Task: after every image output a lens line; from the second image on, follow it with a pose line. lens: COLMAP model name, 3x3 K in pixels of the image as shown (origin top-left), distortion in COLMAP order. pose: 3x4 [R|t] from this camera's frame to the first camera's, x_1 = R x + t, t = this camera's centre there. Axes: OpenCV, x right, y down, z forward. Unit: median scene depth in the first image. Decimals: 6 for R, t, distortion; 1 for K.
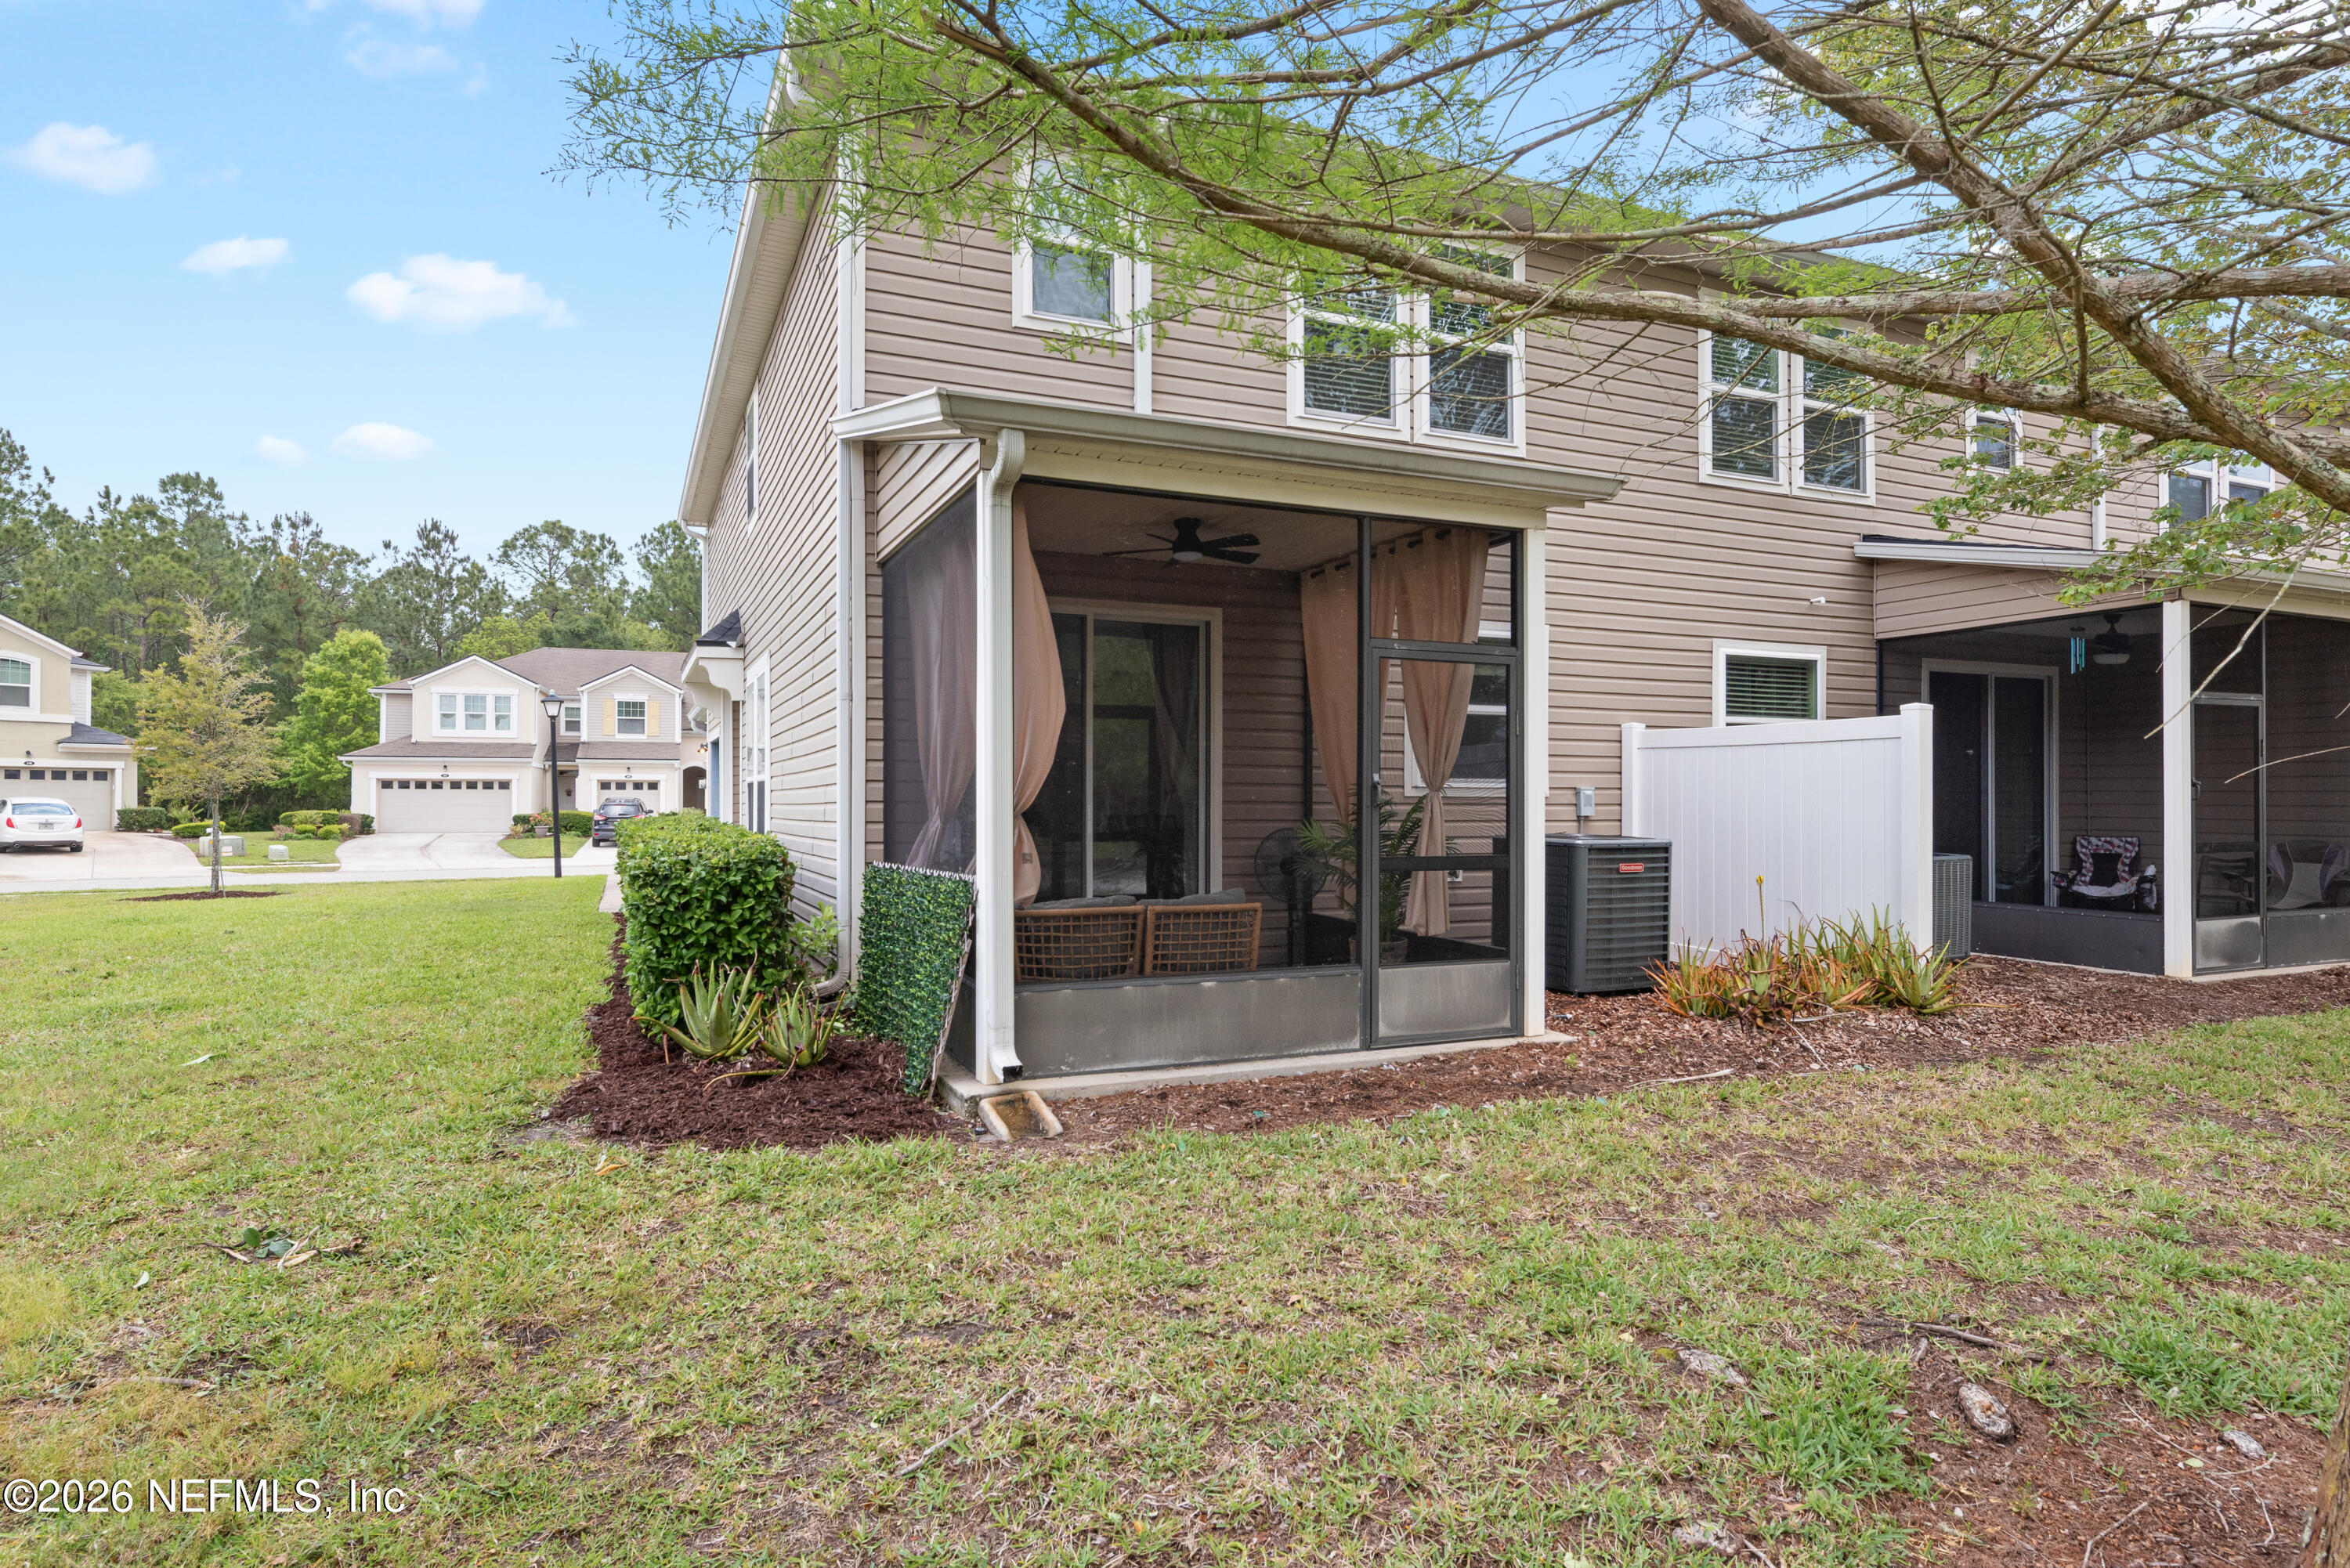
lens RADIAL K [[1266.3, 0, 1175.0], [0, 1266.3, 784.0], [0, 0, 1]] dist [0.001092, -0.000986]
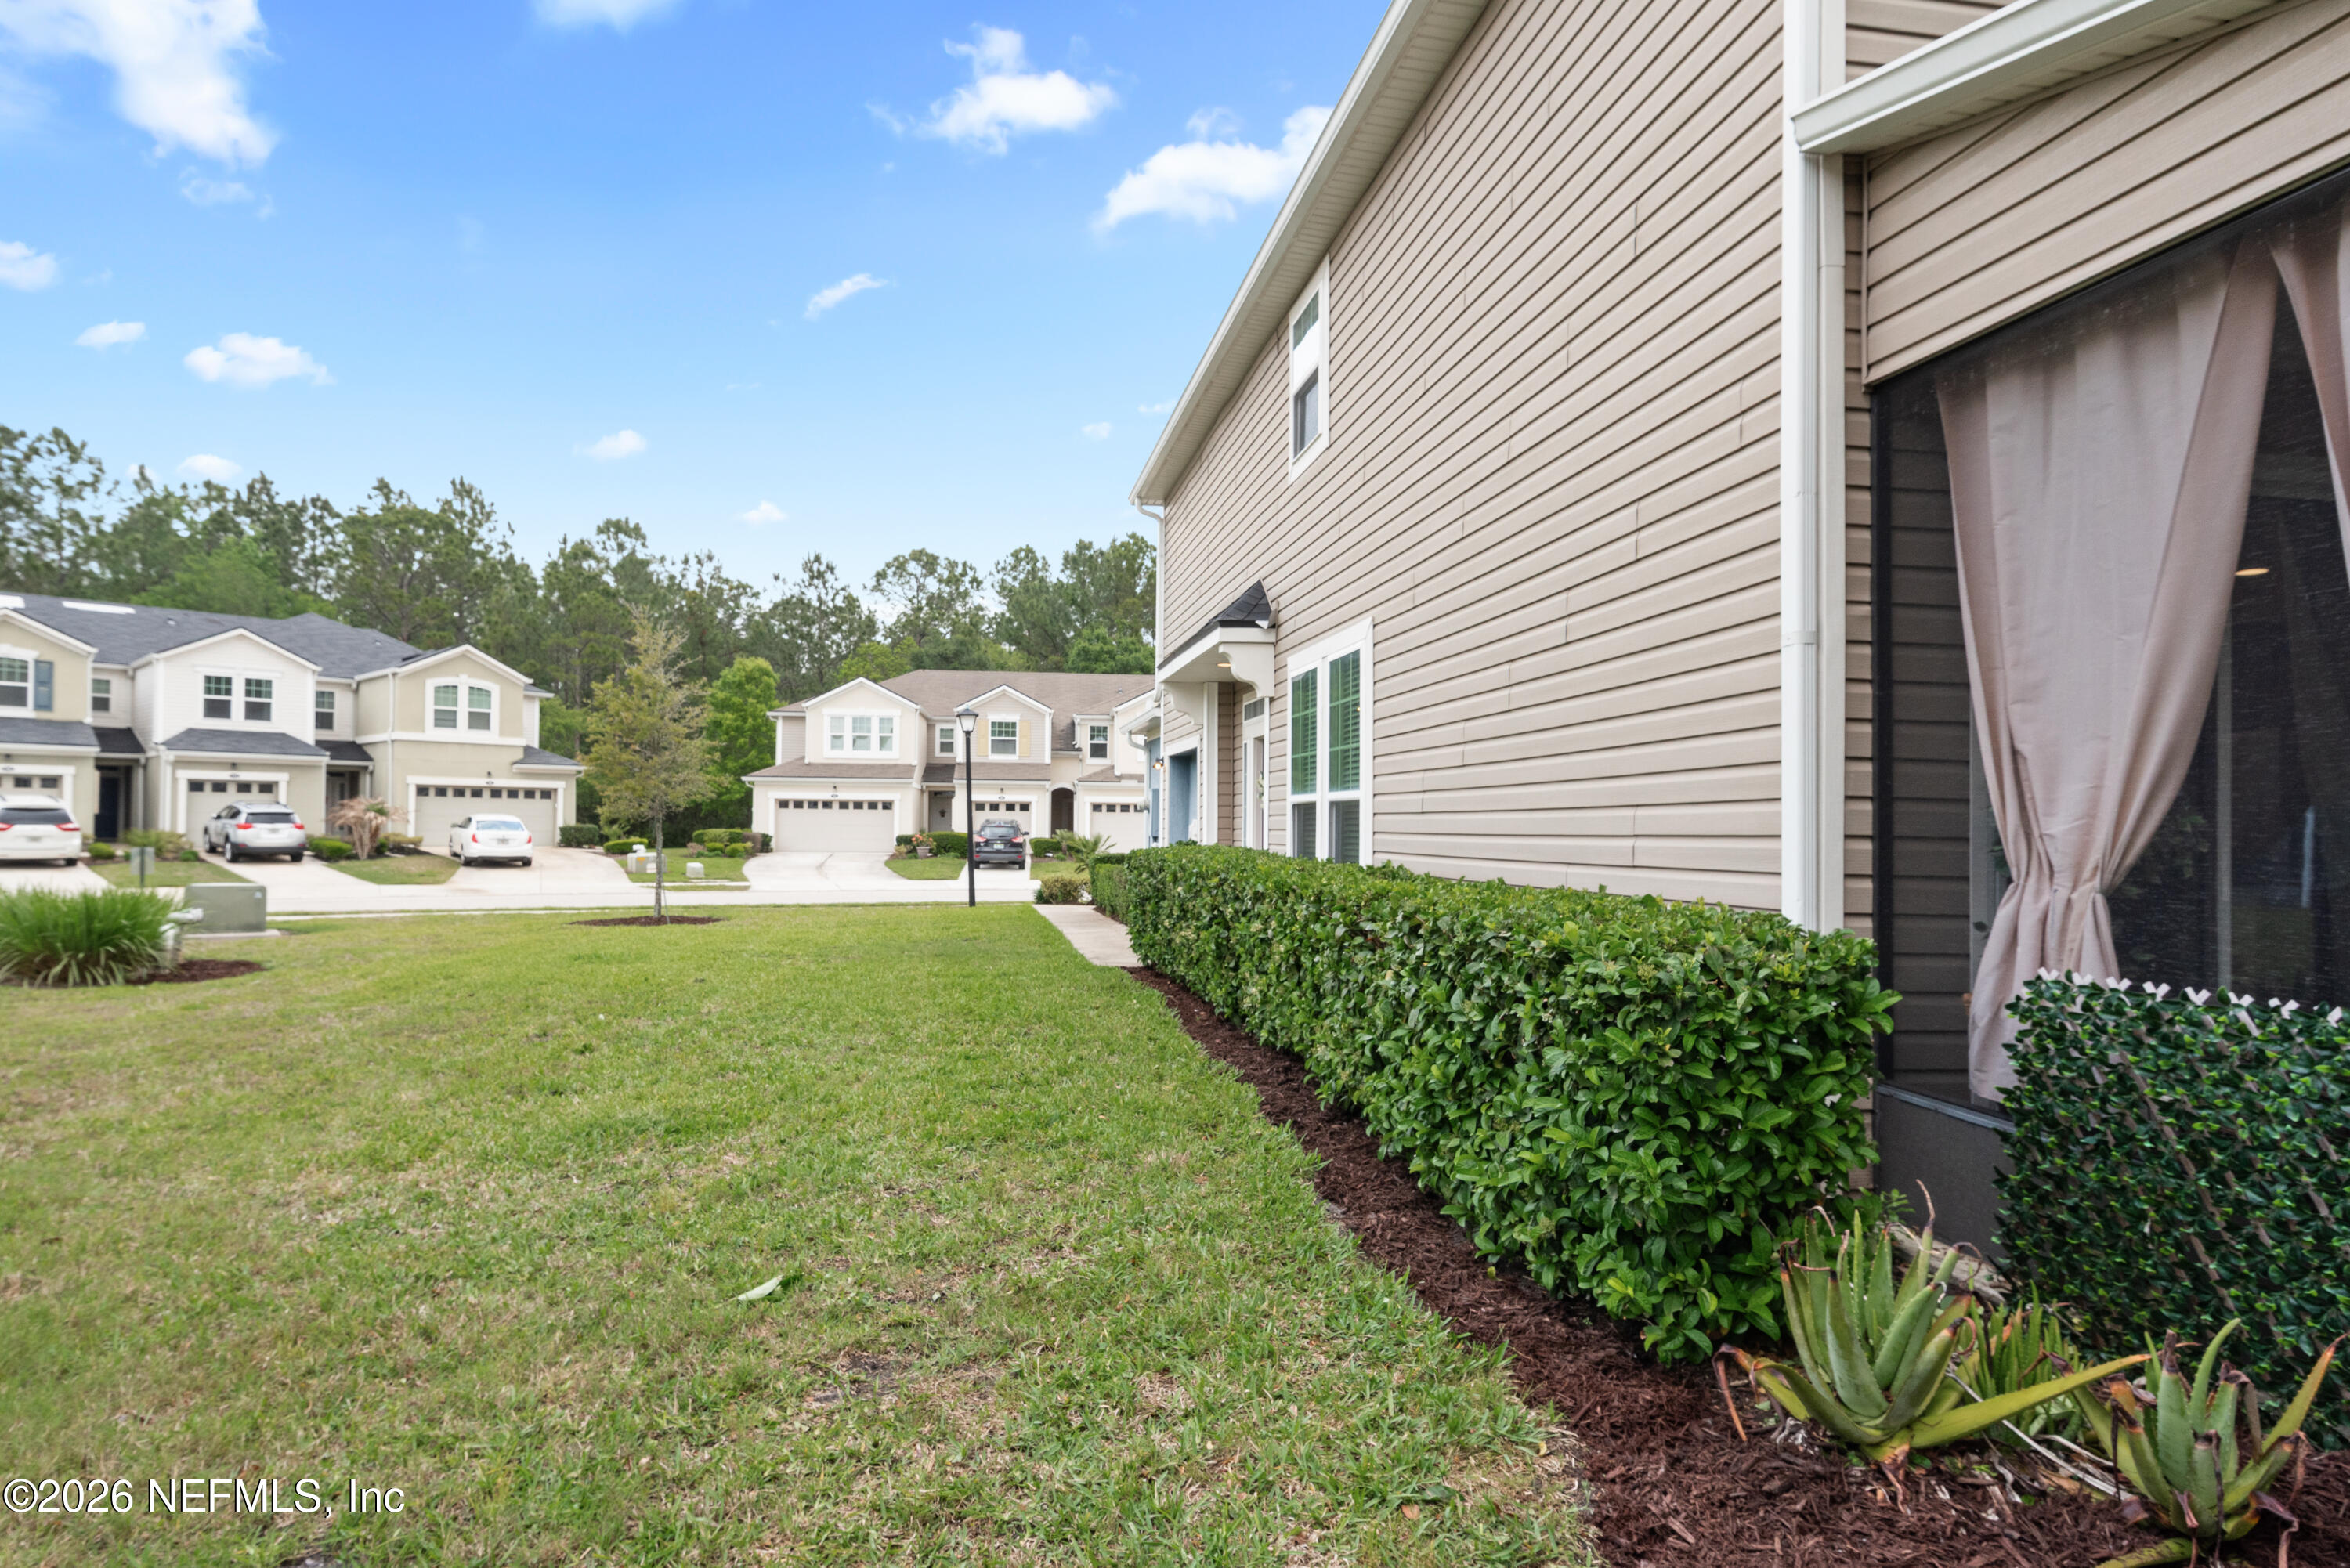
lens RADIAL K [[1254.7, 0, 1171.9], [0, 1254.7, 808.7], [0, 0, 1]] dist [-0.001592, -0.000997]
pose [[0.972280, 0.006273, -0.233734, -0.078920], [-0.006100, 0.999980, 0.001465, 0.000582], [0.233739, 0.000002, 0.972299, 0.085259]]
